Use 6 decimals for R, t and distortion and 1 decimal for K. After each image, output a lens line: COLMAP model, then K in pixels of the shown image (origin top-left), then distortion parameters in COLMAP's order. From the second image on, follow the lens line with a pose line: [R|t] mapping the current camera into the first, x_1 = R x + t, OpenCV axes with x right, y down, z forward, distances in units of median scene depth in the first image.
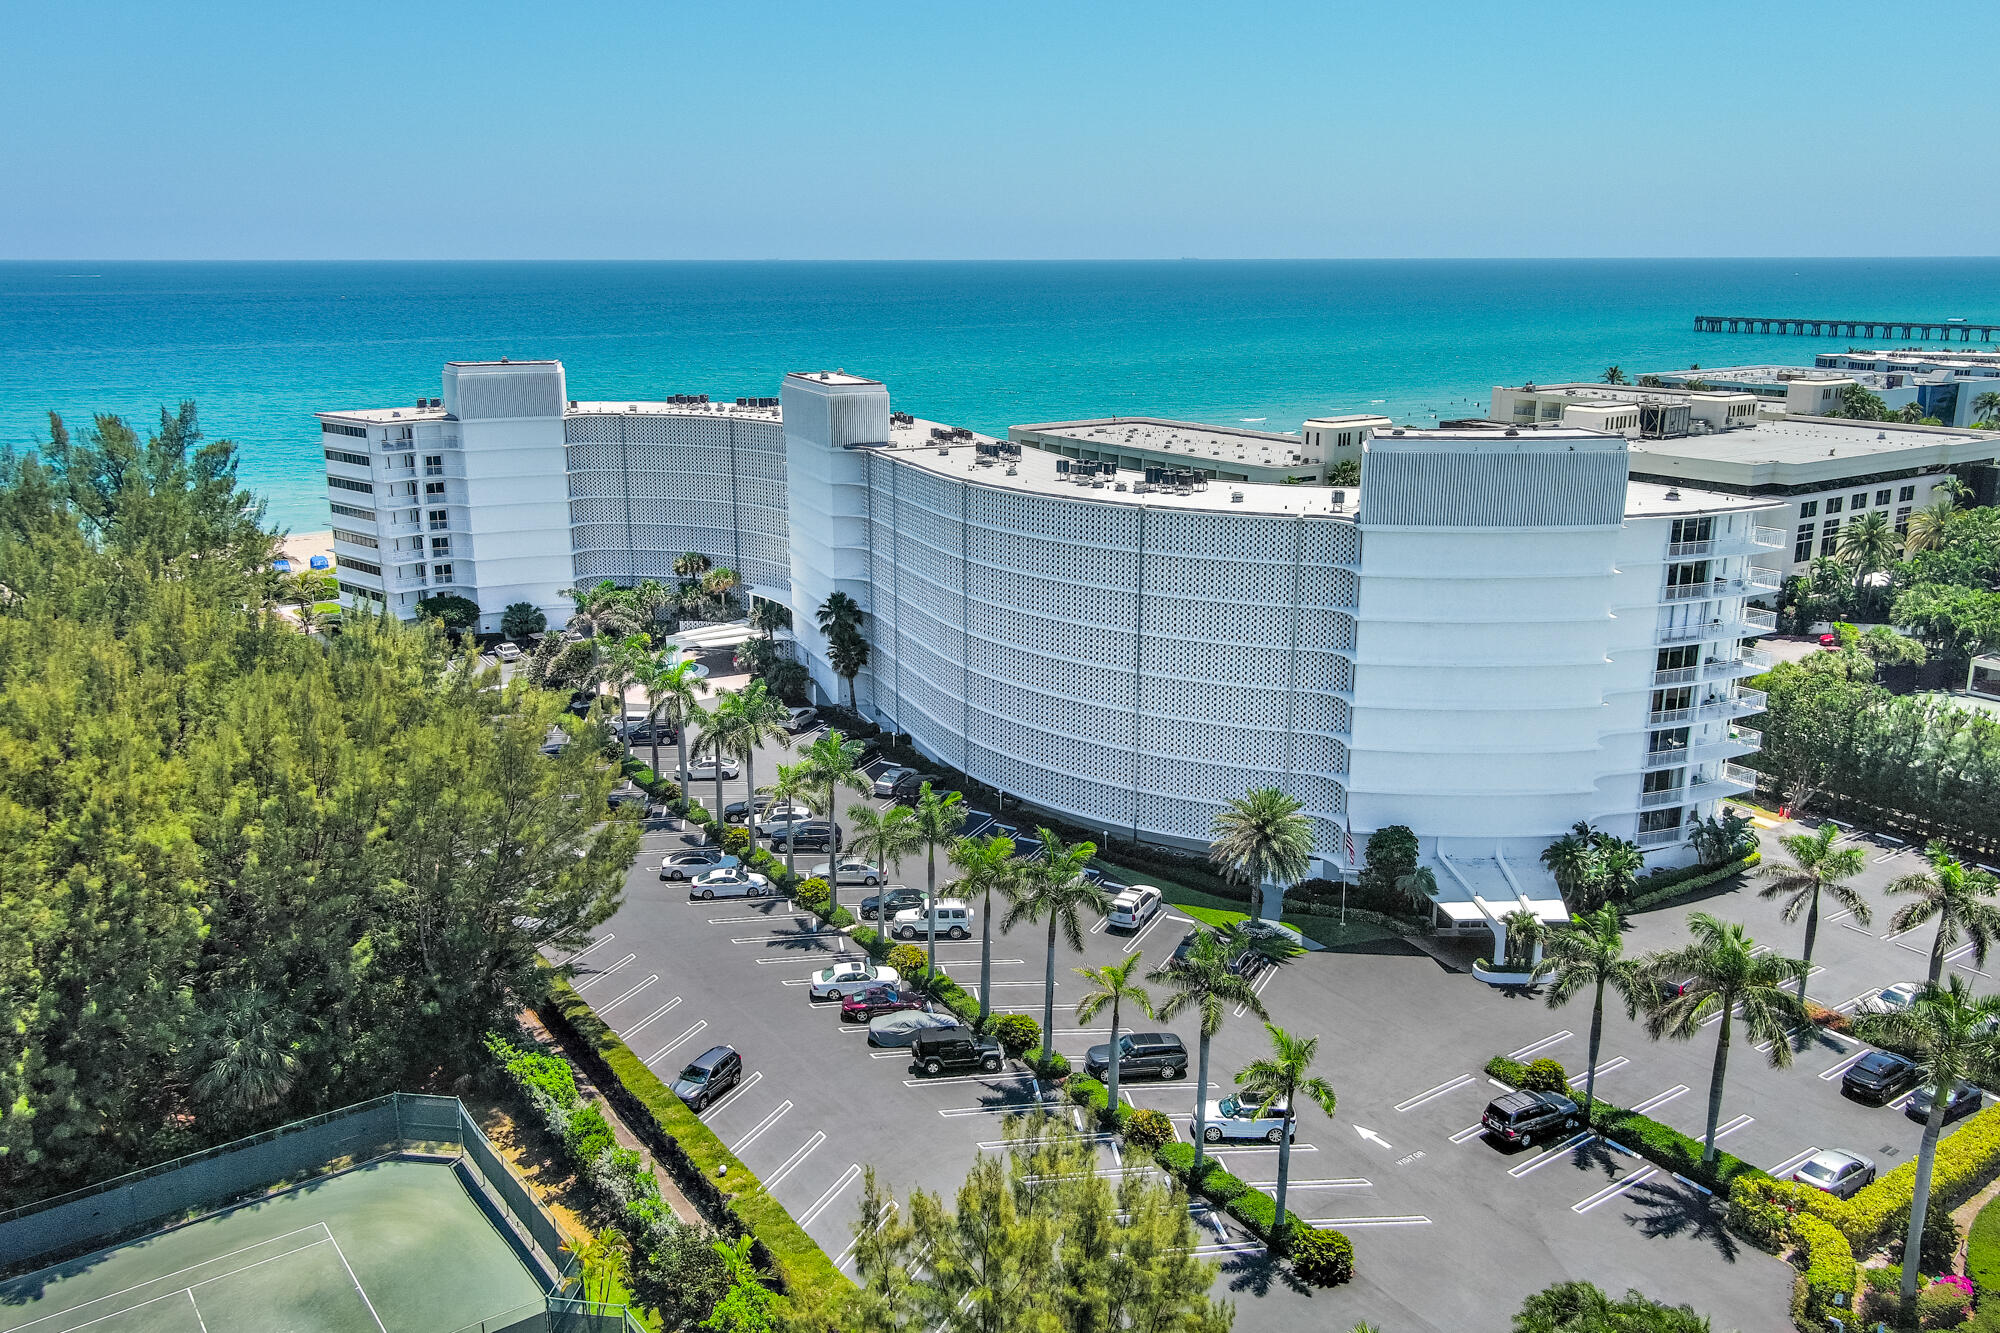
lens RADIAL K [[1597.3, 0, 982.6], [0, 1597.3, 660.7], [0, 0, 1]] dist [0.027631, -0.028129]
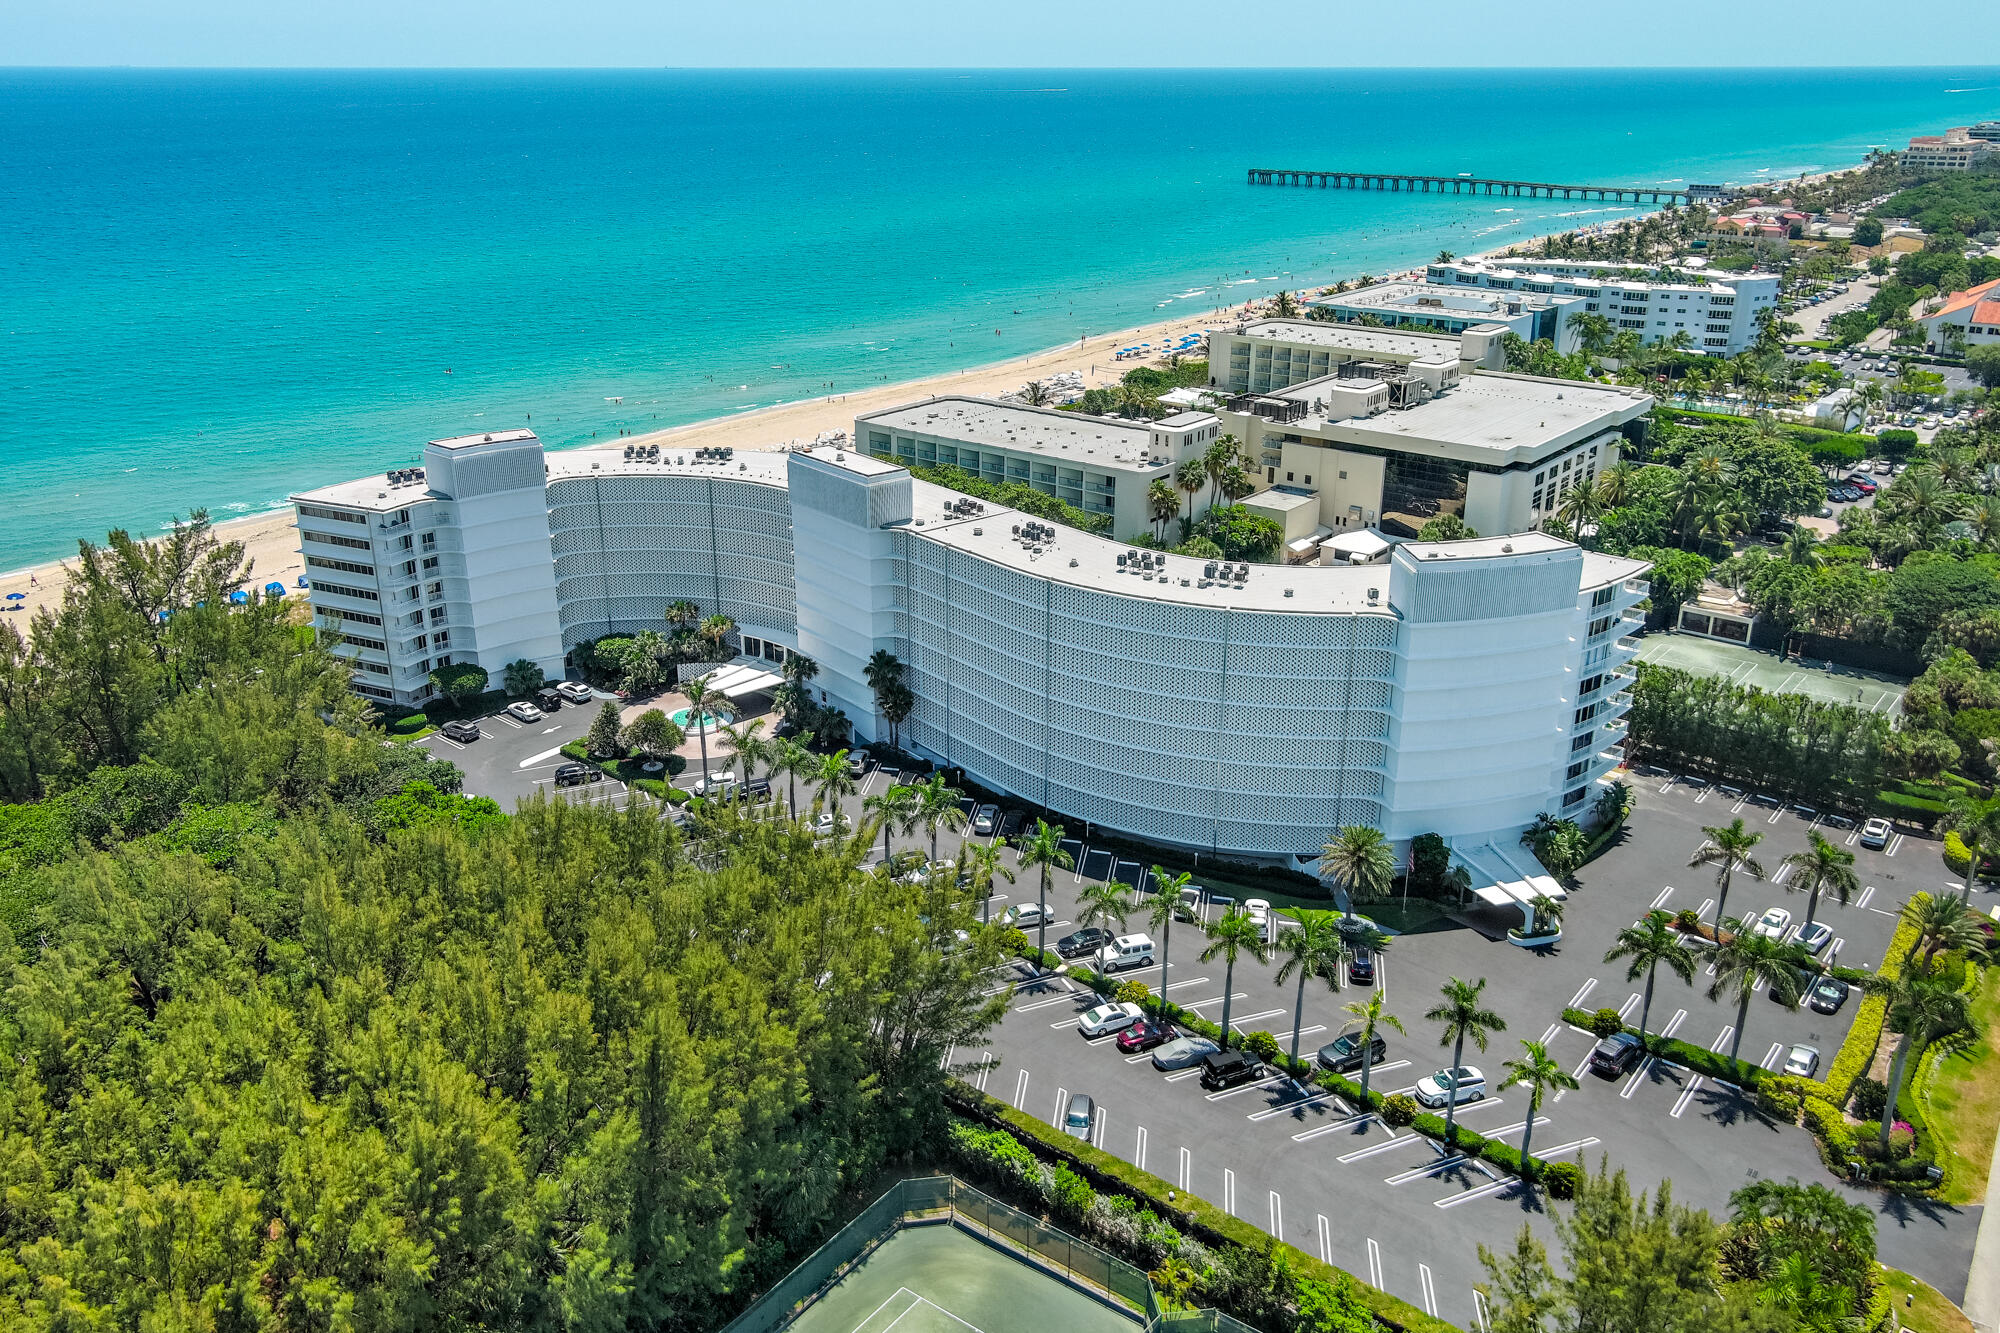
lens RADIAL K [[1597.3, 0, 987.3], [0, 1597.3, 676.0], [0, 0, 1]] dist [0.027631, -0.028129]
pose [[0.957375, -0.103404, 0.269705, -0.359393], [0.070653, 0.989195, 0.128457, -0.182569], [-0.280074, -0.103926, 0.954336, -0.145180]]
